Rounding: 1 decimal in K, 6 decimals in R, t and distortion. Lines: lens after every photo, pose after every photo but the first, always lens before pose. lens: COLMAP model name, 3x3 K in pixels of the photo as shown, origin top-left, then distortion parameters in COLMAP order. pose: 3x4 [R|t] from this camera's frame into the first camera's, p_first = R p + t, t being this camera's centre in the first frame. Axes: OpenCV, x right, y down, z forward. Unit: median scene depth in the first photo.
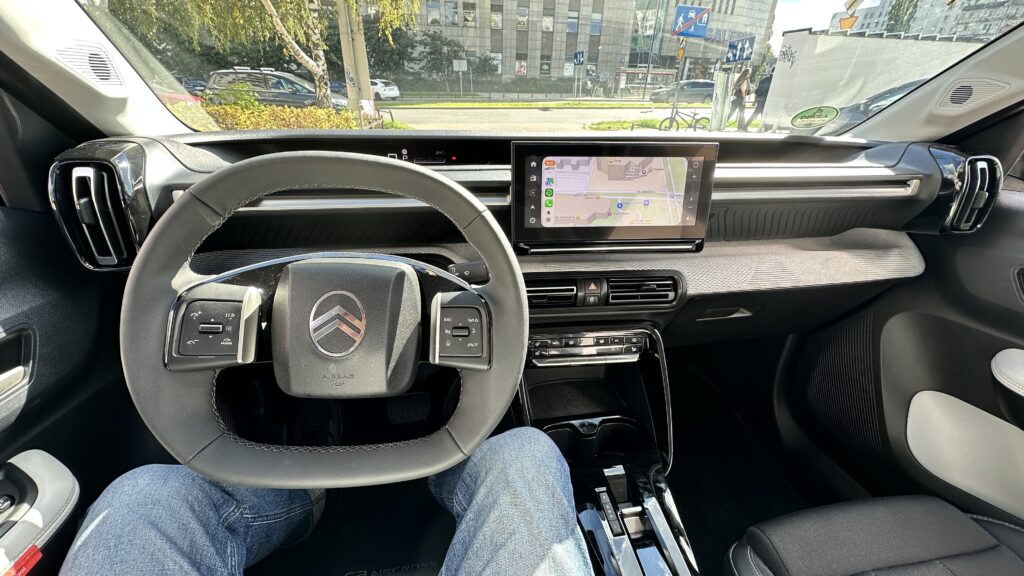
lens RADIAL K [[399.9, 0, 513.8], [0, 399.9, 282.3], [0, 0, 1]] dist [-0.010258, 0.000131]
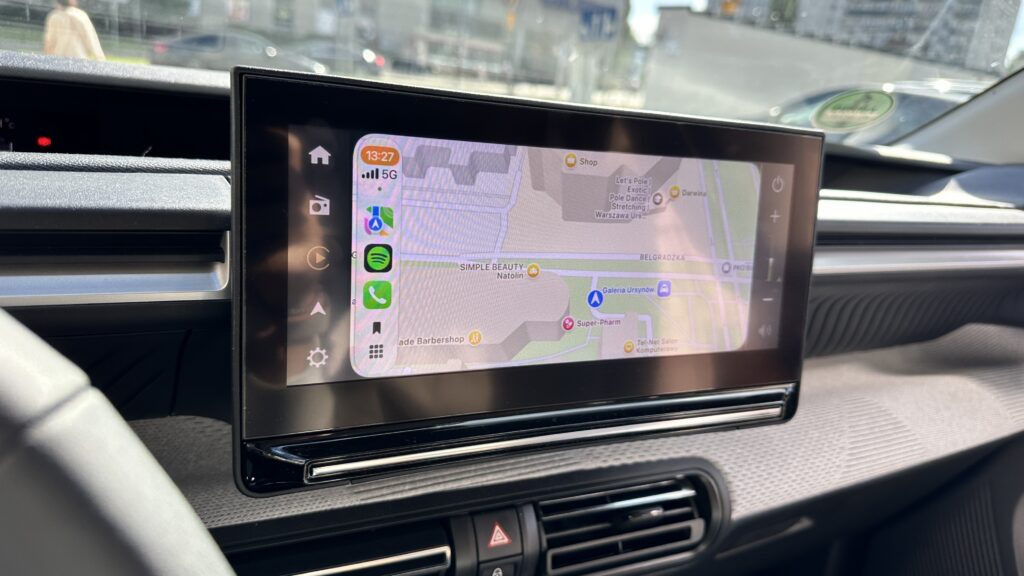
lens RADIAL K [[742.4, 0, 520.1], [0, 742.4, 282.6], [0, 0, 1]] dist [-0.011716, 0.006674]
pose [[0.928008, -0.003002, 0.372549, -0.013511], [0.061493, 0.987487, -0.145220, -0.125969], [-0.367451, 0.157674, 0.916580, 0.490766]]
